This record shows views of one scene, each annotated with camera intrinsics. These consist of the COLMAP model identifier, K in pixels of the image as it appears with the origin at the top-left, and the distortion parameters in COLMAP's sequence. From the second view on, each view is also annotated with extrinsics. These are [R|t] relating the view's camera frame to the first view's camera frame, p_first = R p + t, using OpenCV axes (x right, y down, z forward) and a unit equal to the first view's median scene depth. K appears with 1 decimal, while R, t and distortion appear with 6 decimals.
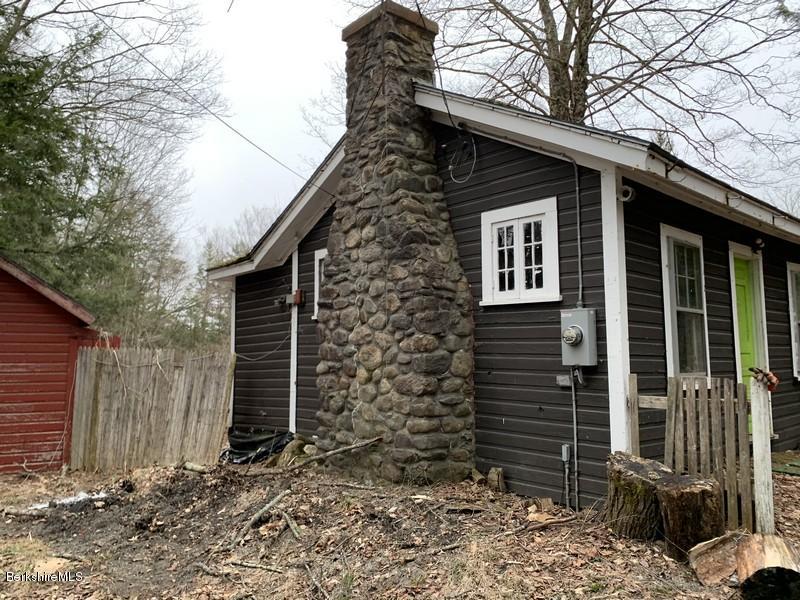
lens RADIAL K [[618.2, 0, 395.2], [0, 618.2, 294.6], [0, 0, 1]] dist [0.049723, -0.056911]
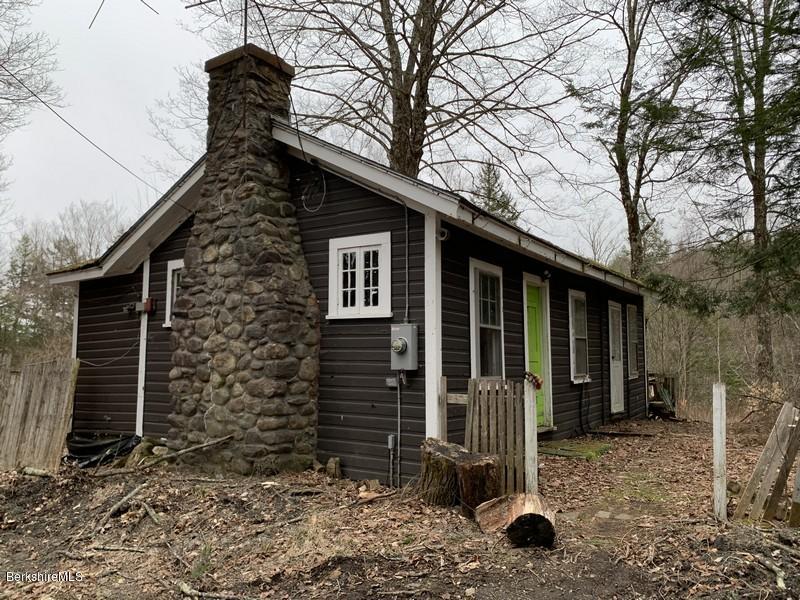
lens RADIAL K [[618.2, 0, 391.8], [0, 618.2, 300.5], [0, 0, 1]] dist [0.049723, -0.056911]
pose [[0.969046, 0.031318, 0.244888, -0.023976], [-0.030714, 0.999508, -0.006289, -0.011985], [-0.244964, -0.001427, 0.969531, -0.137988]]
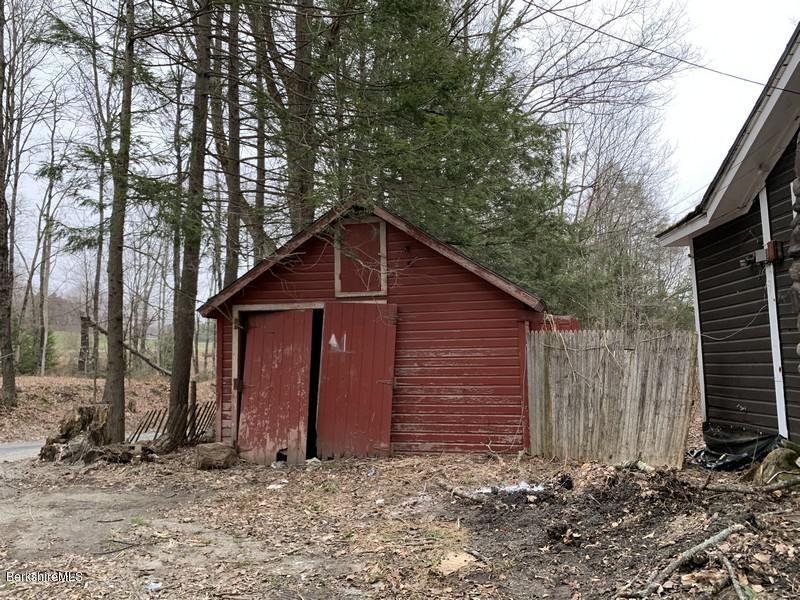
lens RADIAL K [[618.2, 0, 395.1], [0, 618.2, 293.3], [0, 0, 1]] dist [0.049723, -0.056911]
pose [[0.710851, -0.082353, -0.698505, 0.047003], [0.096663, 0.995137, -0.018954, 0.030768], [0.696669, -0.054047, 0.715354, 0.207633]]
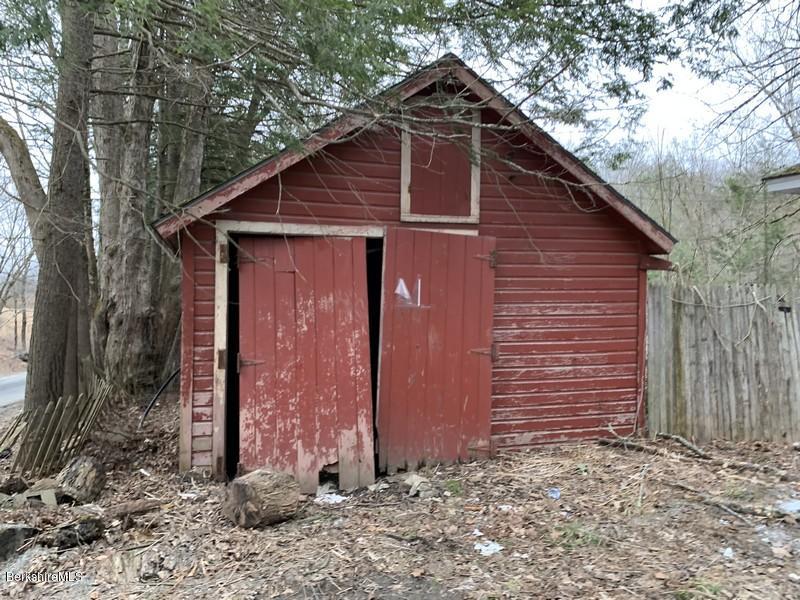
lens RADIAL K [[618.2, 0, 374.4], [0, 618.2, 297.6], [0, 0, 1]] dist [0.049723, -0.056911]
pose [[0.973273, -0.006311, -0.229564, -0.888380], [0.030830, 0.994165, 0.103374, 0.016607], [0.227572, -0.107688, 0.967788, 0.229994]]
